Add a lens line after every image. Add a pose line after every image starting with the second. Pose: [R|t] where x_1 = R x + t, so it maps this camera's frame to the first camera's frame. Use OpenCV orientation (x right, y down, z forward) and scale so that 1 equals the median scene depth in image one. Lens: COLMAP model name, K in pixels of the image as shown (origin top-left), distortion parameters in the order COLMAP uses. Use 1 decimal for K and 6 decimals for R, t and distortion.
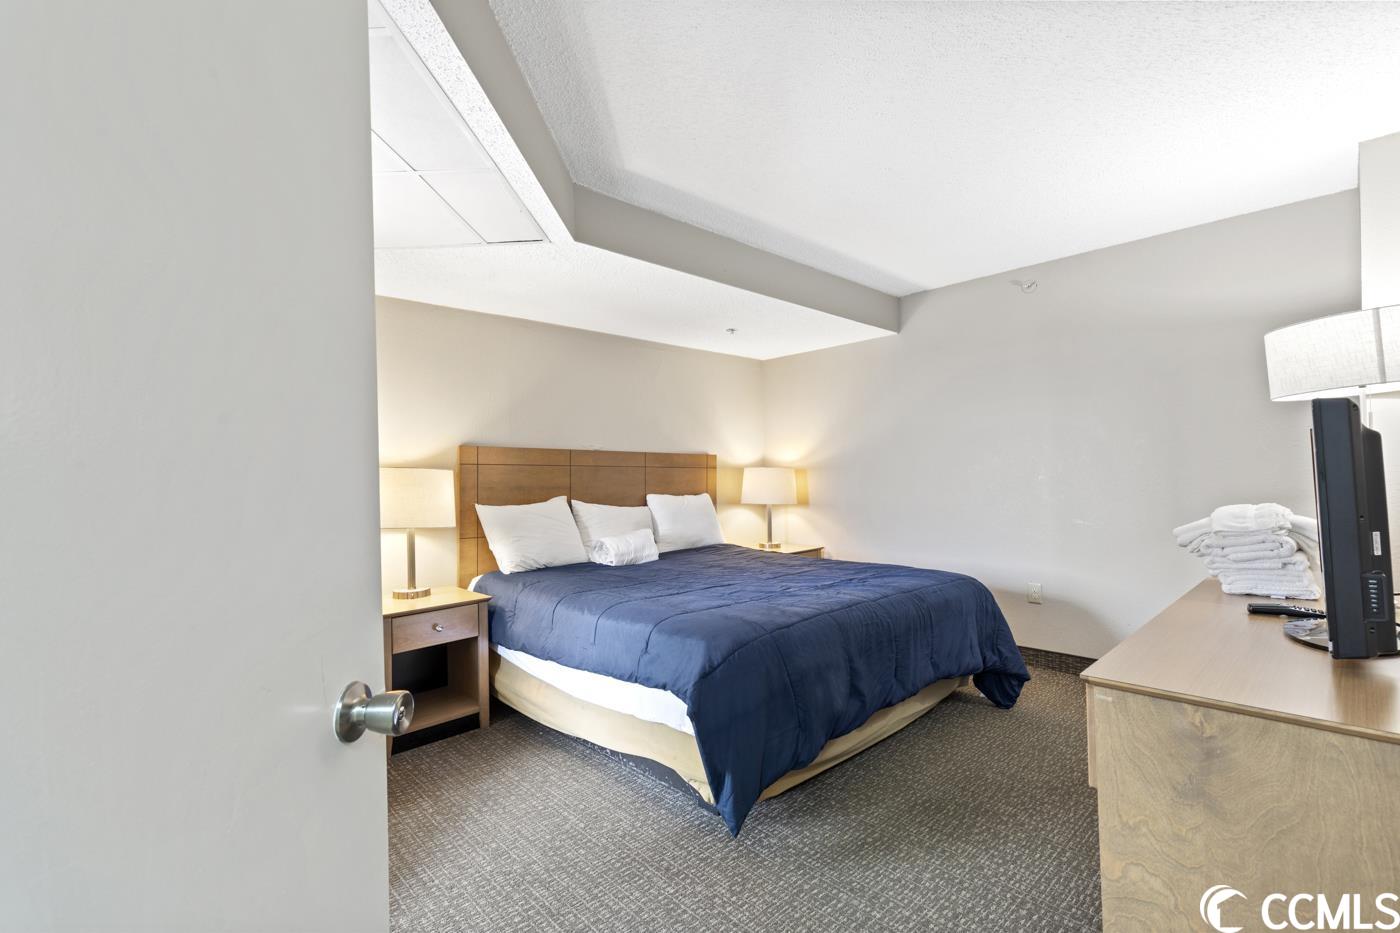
lens RADIAL K [[632.7, 0, 695.8], [0, 632.7, 468.8], [0, 0, 1]] dist [0.006063, -0.001507]
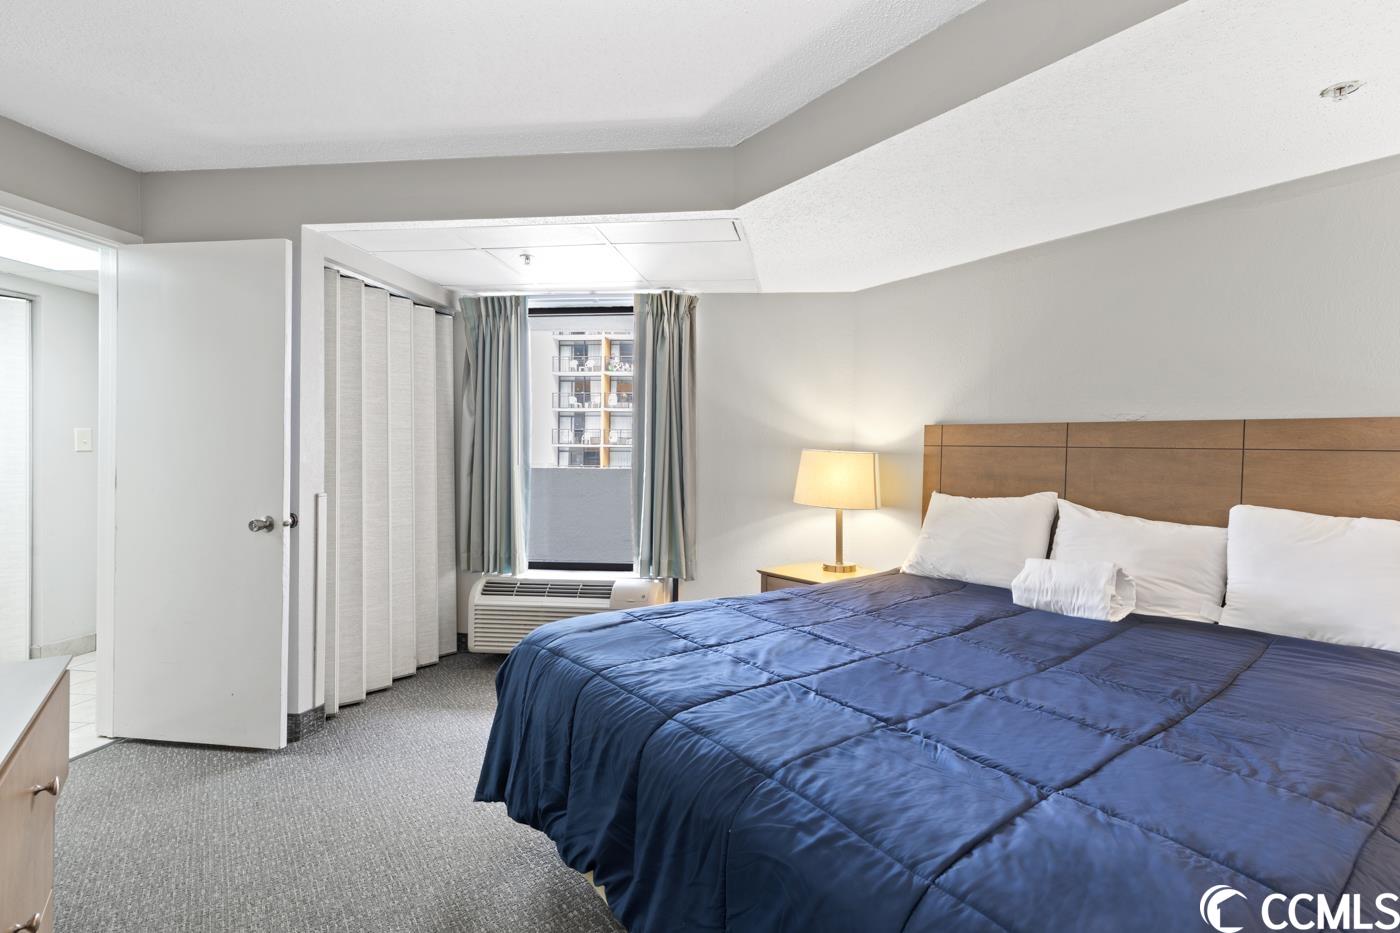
lens RADIAL K [[673.4, 0, 736.7], [0, 673.4, 461.0], [0, 0, 1]] dist [0.018707, -0.000475]
pose [[-0.066667, 0.021027, -0.997554, 0.555689], [-0.005124, 0.999758, 0.021416, -0.003616], [0.997762, 0.006539, -0.066543, 0.747452]]
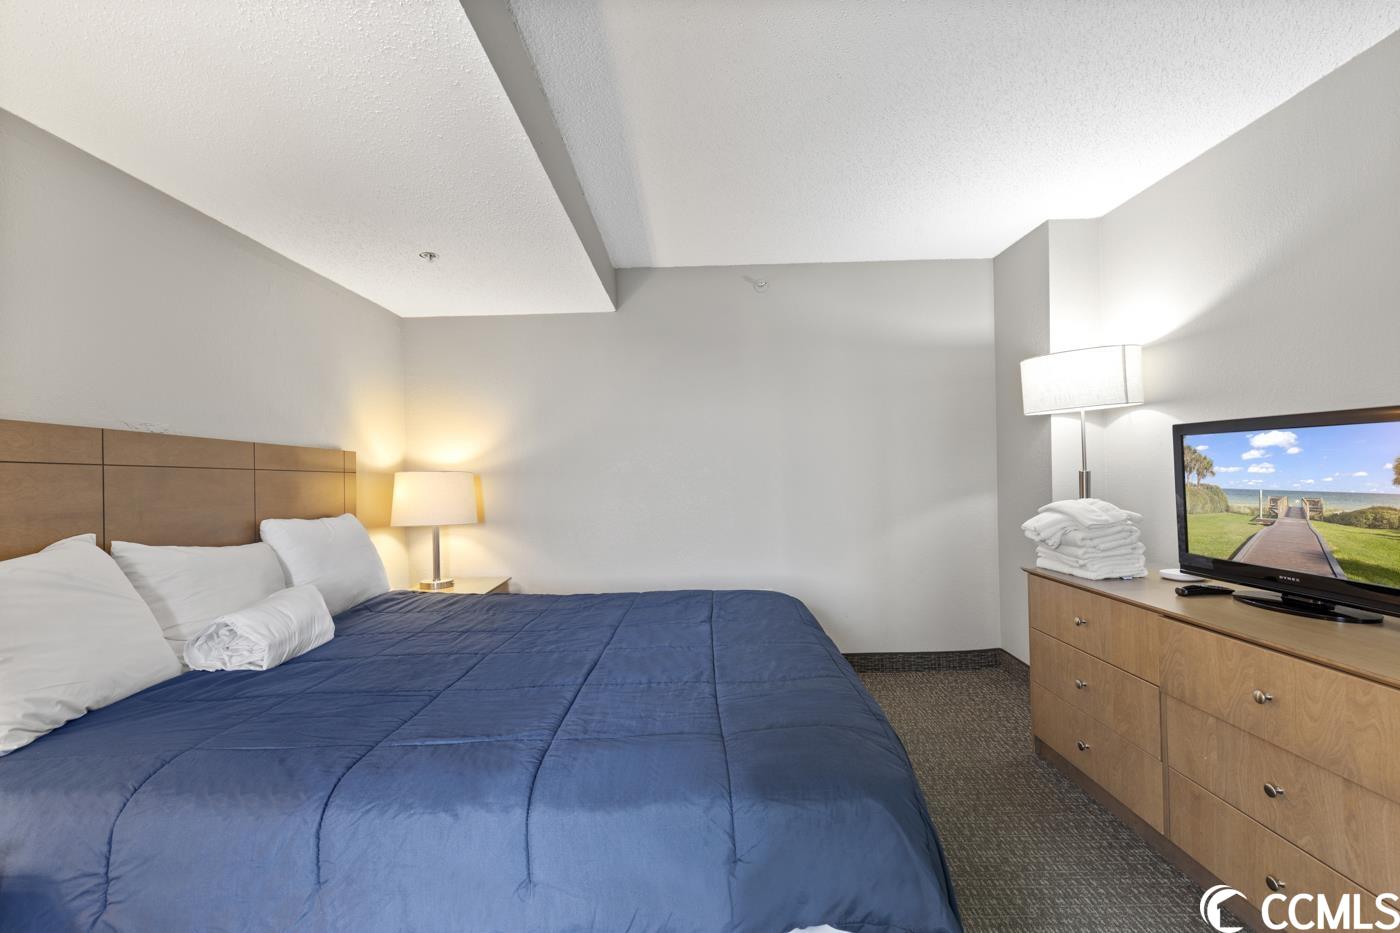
lens RADIAL K [[632.7, 0, 695.8], [0, 632.7, 468.8], [0, 0, 1]] dist [0.006063, -0.001507]
pose [[0.683765, 0.006400, 0.729675, -0.254072], [0.004842, 0.999900, -0.013308, 0.006577], [-0.729687, 0.012633, 0.683665, 0.412677]]
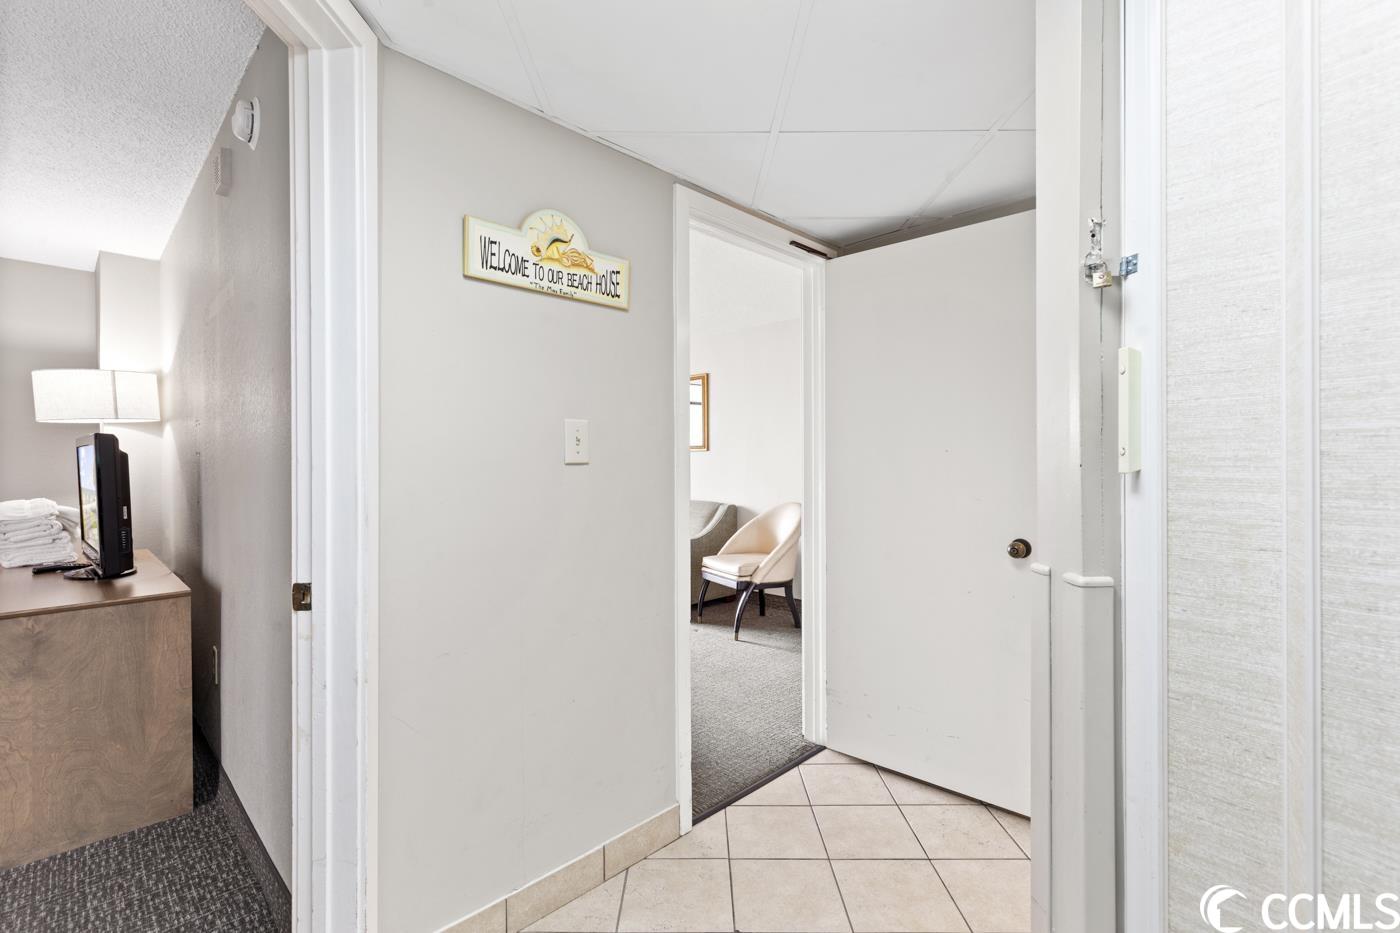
lens RADIAL K [[632.7, 0, 695.8], [0, 632.7, 468.8], [0, 0, 1]] dist [0.006063, -0.001507]
pose [[-0.024841, 0.013743, 0.999597, -0.281908], [-0.004217, 0.999895, -0.013852, 0.002170], [-0.999683, -0.004560, -0.024781, -0.212315]]
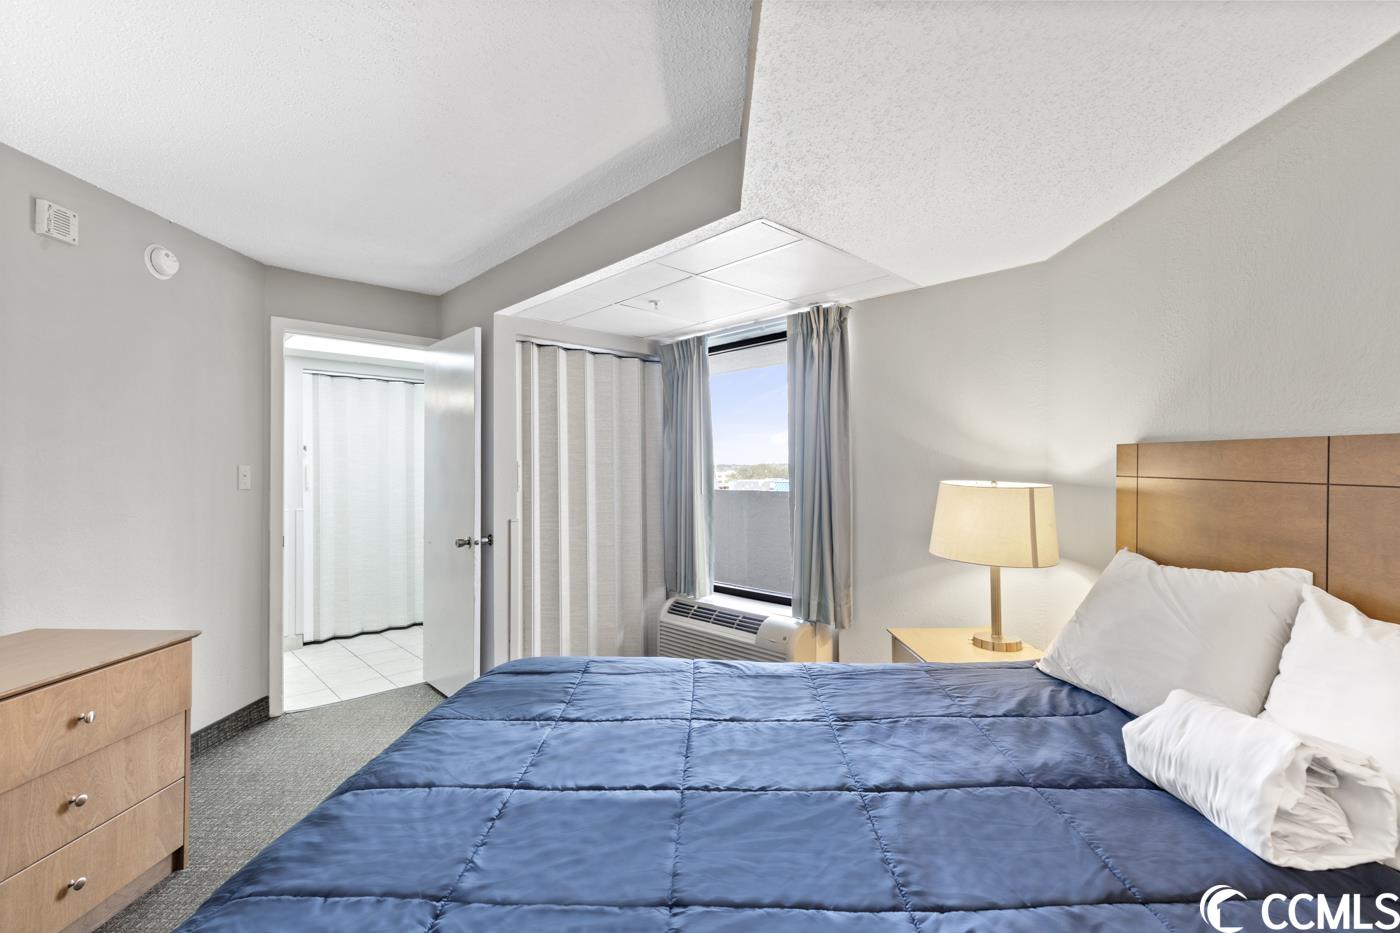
lens RADIAL K [[632.7, 0, 695.8], [0, 632.7, 468.8], [0, 0, 1]] dist [0.006063, -0.001507]
pose [[-0.695799, 0.015640, -0.718066, 0.292726], [0.016964, 0.999842, 0.005340, -0.021360], [0.718036, -0.008466, -0.695955, 1.053716]]
